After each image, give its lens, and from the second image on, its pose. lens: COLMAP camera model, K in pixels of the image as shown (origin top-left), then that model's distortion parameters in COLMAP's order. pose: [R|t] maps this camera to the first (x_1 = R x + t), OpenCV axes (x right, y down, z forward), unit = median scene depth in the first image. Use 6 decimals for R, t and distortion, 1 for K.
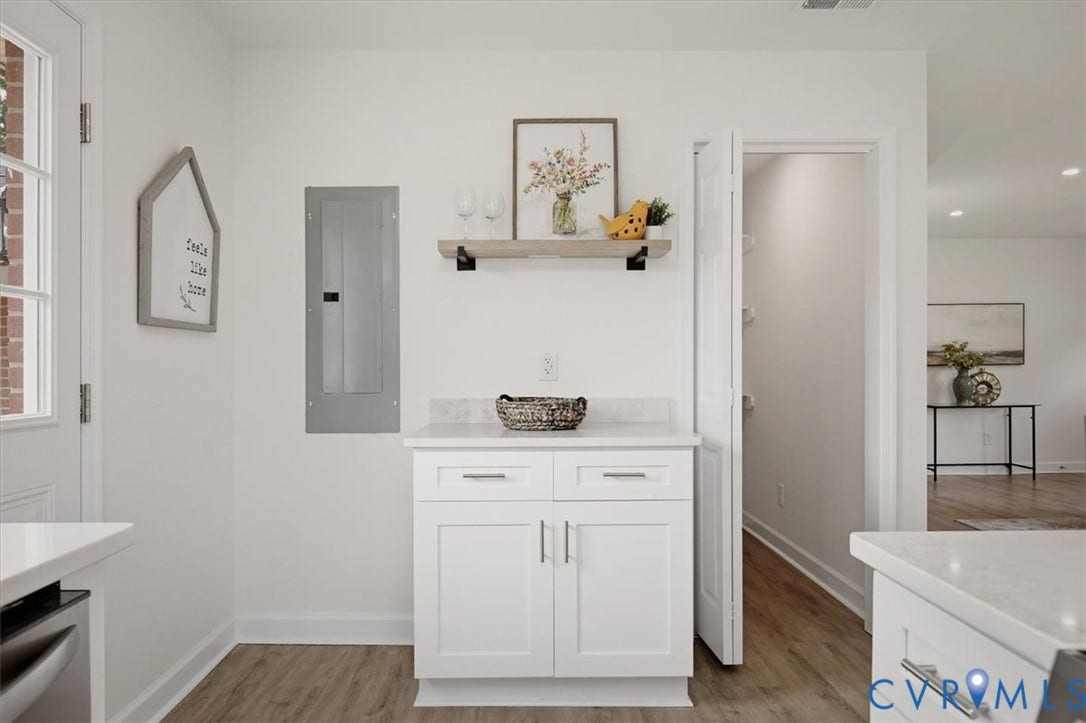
lens RADIAL K [[713.1, 0, 543.0], [0, 713.1, 361.5], [0, 0, 1]] dist [-0.017141, -0.001125]
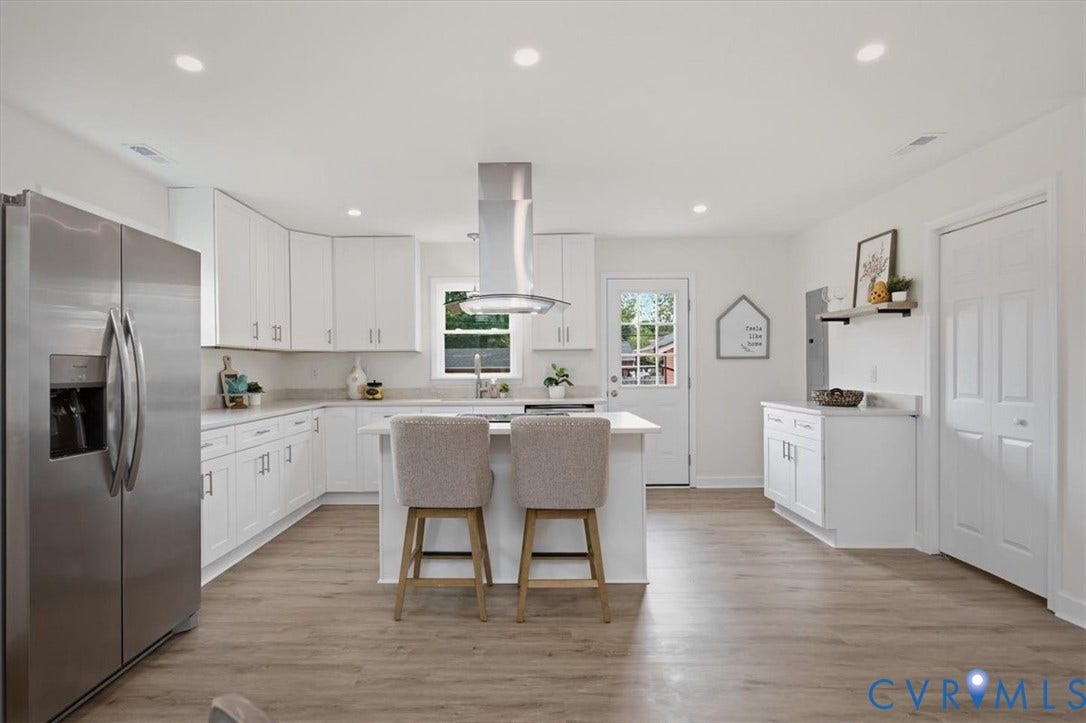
lens RADIAL K [[544.0, 0, 504.2], [0, 544.0, 366.6], [0, 0, 1]] dist [-0.004445, 0.000135]
pose [[-0.063864, 0.003813, -0.997951, 1.464232], [0.014241, 0.999894, 0.002910, -0.029986], [0.997857, -0.014026, -0.063912, 0.153360]]
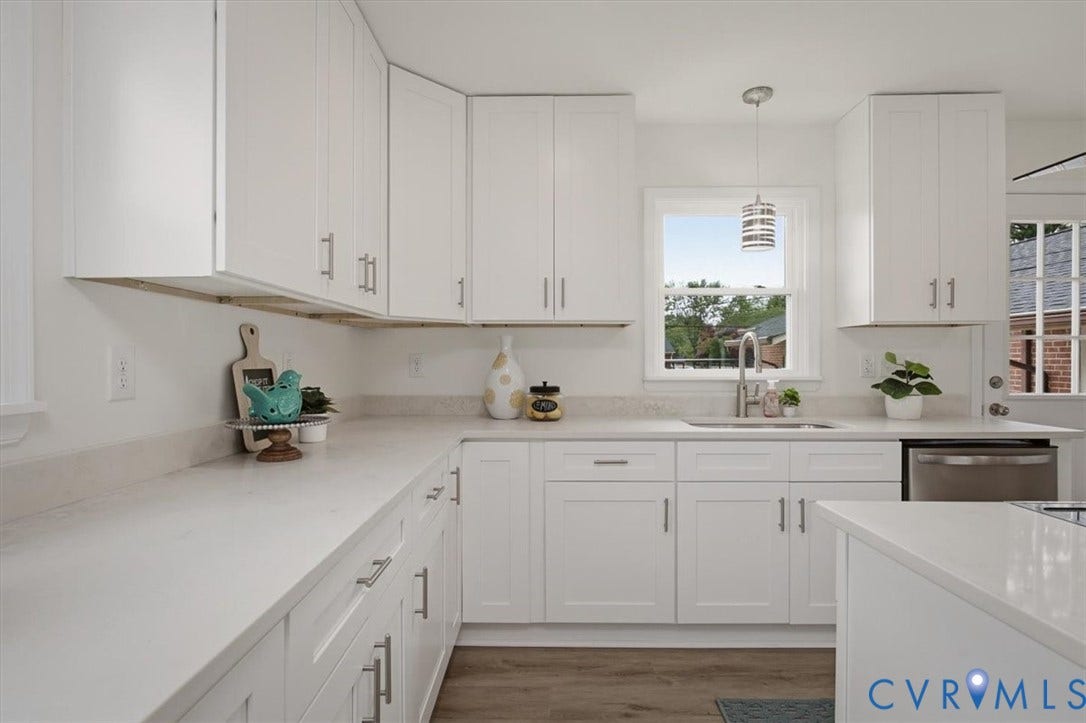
lens RADIAL K [[531.0, 0, 543.0], [0, 531.0, 361.5], [0, 0, 1]] dist [0.012721, 0.000040]
pose [[-0.032140, 0.009885, -0.999435, 0.560894], [0.006041, 0.999935, 0.009696, -0.028309], [0.999465, -0.005726, -0.032197, -0.381519]]
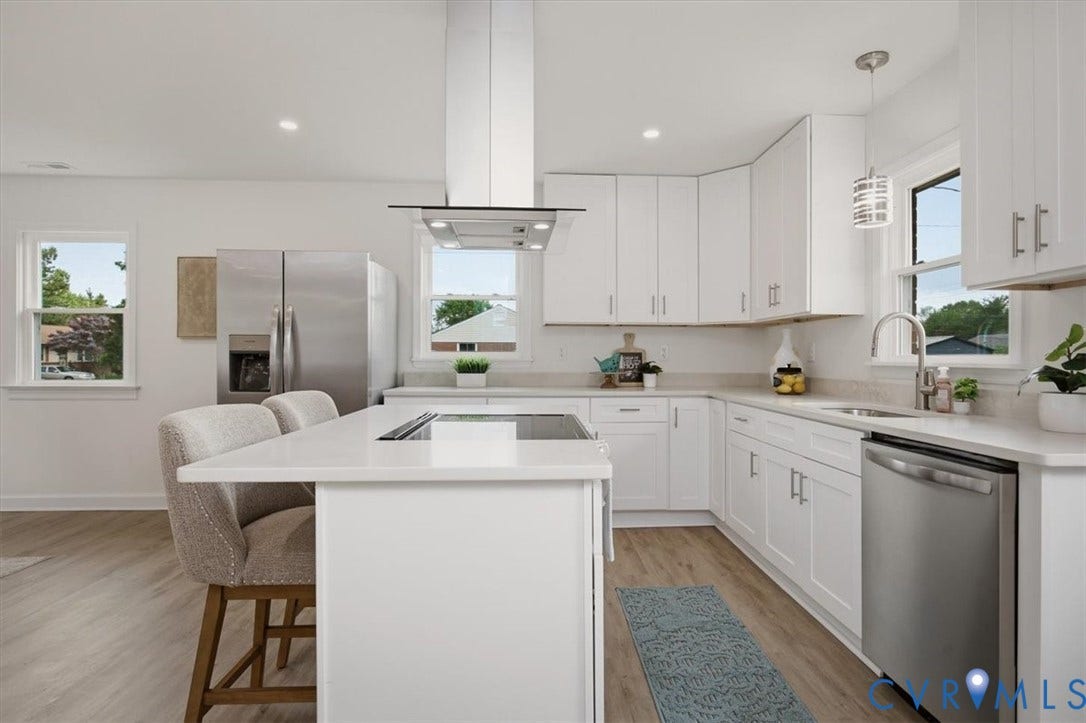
lens RADIAL K [[568.8, 0, 543.0], [0, 568.8, 361.5], [0, 0, 1]] dist [-0.001384, -0.000078]
pose [[-0.999983, 0.005674, -0.001313, 0.181988], [0.005670, 0.999979, 0.003187, 0.003160], [0.001331, 0.003180, -0.999994, 0.825490]]
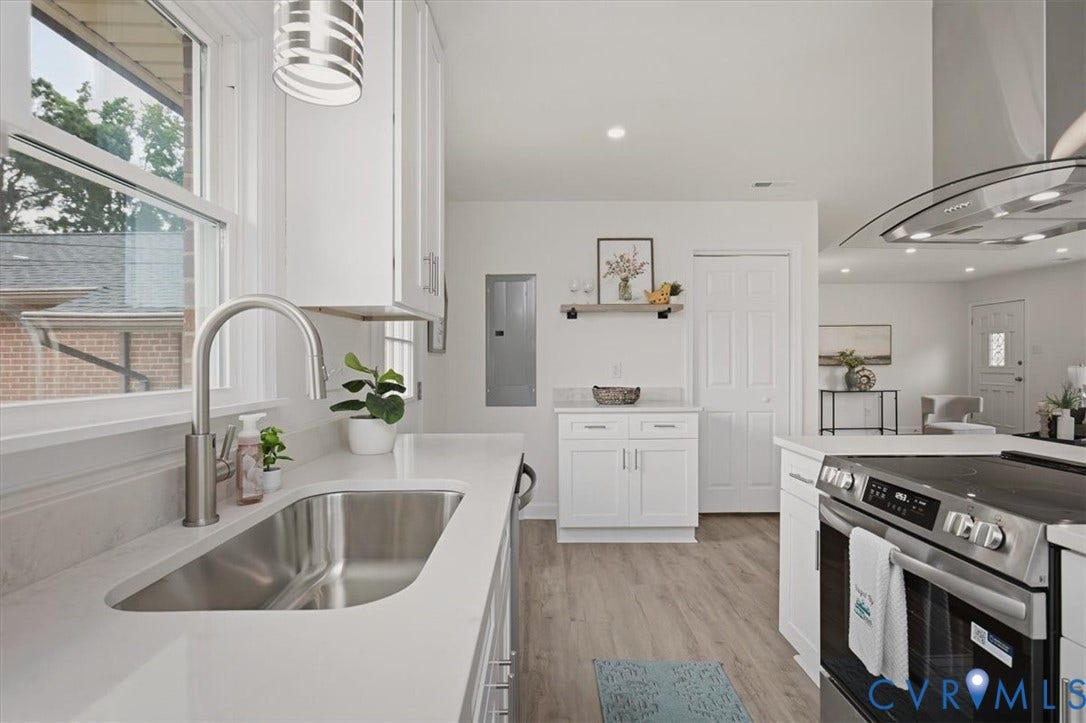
lens RADIAL K [[532.7, 0, 543.0], [0, 532.7, 361.5], [0, 0, 1]] dist [-0.037337, 0.000064]
pose [[0.999880, -0.001193, -0.015413, -0.164159], [0.001300, 0.999975, 0.006904, -0.026844], [0.015405, -0.006923, 0.999857, -0.401126]]
